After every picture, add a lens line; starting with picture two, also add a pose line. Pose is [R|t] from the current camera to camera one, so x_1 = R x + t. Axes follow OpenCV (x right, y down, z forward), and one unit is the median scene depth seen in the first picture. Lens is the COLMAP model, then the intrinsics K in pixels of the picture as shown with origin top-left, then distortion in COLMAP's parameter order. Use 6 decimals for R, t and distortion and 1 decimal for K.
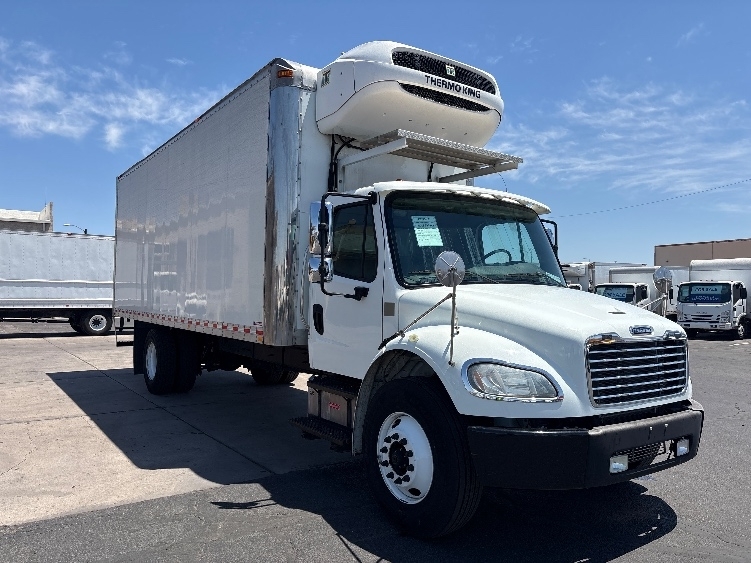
lens RADIAL K [[576.1, 0, 379.7], [0, 576.1, 283.2], [0, 0, 1]] dist [0.007173, 0.001314]
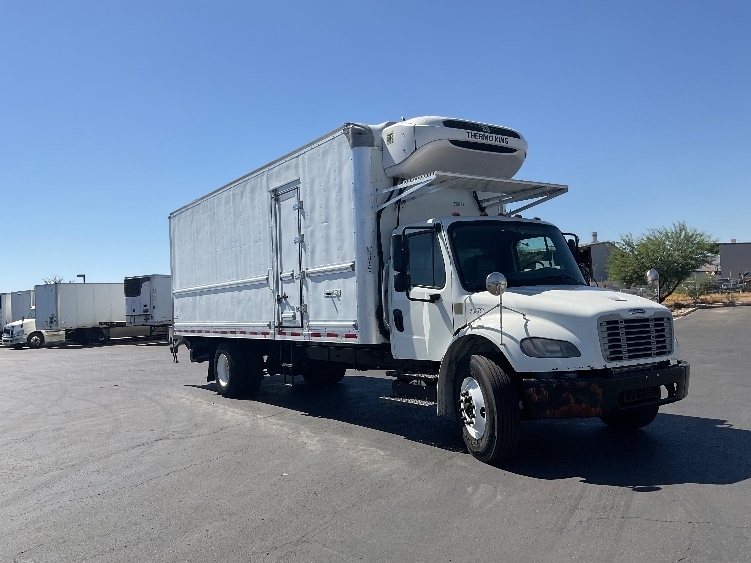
lens RADIAL K [[621.1, 0, 375.5], [0, 621.1, 281.5], [0, 0, 1]] dist [0.009396, 0.004668]
pose [[0.997666, -0.061661, -0.029343, -0.135254], [0.061025, 0.997892, -0.022079, 0.002644], [0.030642, 0.020237, 0.999326, -0.523060]]
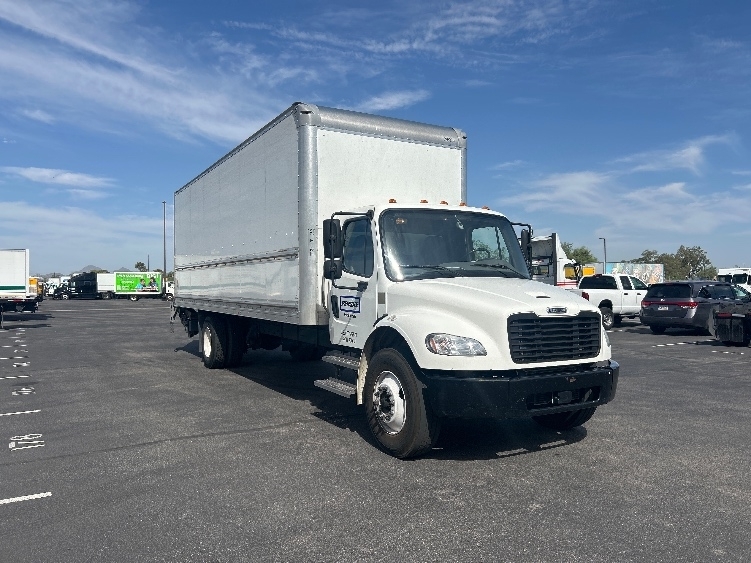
lens RADIAL K [[567.1, 0, 375.5], [0, 567.1, 281.5], [0, 0, 1]] dist [-0.004470, -0.000770]
pose [[0.995658, -0.016289, -0.091653, 0.128448], [0.017393, 0.999785, 0.011264, -0.007598], [0.091450, -0.012810, 0.995727, -0.348039]]
